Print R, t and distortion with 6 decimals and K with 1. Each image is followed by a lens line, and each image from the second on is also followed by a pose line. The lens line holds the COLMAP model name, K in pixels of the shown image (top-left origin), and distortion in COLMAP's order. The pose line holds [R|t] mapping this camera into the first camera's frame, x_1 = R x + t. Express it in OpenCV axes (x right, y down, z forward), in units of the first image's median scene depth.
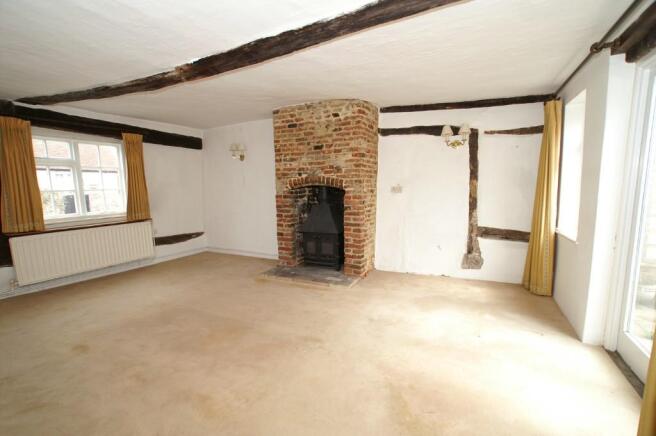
lens RADIAL K [[305.3, 0, 327.2], [0, 305.3, 219.3], [0, 0, 1]] dist [-0.001726, 0.001237]
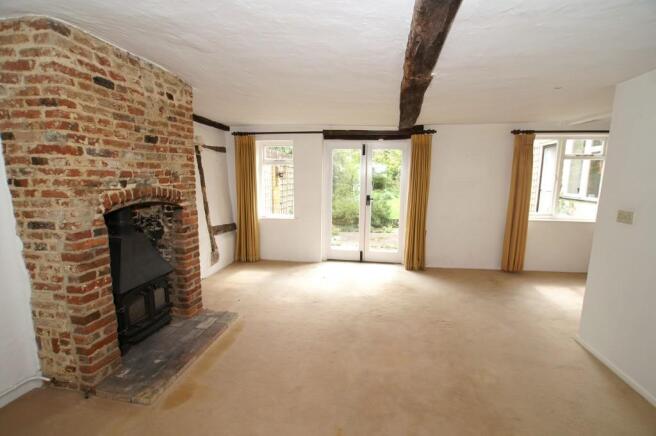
lens RADIAL K [[305.3, 0, 328.4], [0, 305.3, 221.1], [0, 0, 1]] dist [-0.001726, 0.001237]
pose [[-0.270177, -0.132487, 0.953652, -0.713464], [0.093154, 0.982243, 0.162851, -0.141496], [-0.958294, 0.132835, -0.253037, 0.833066]]
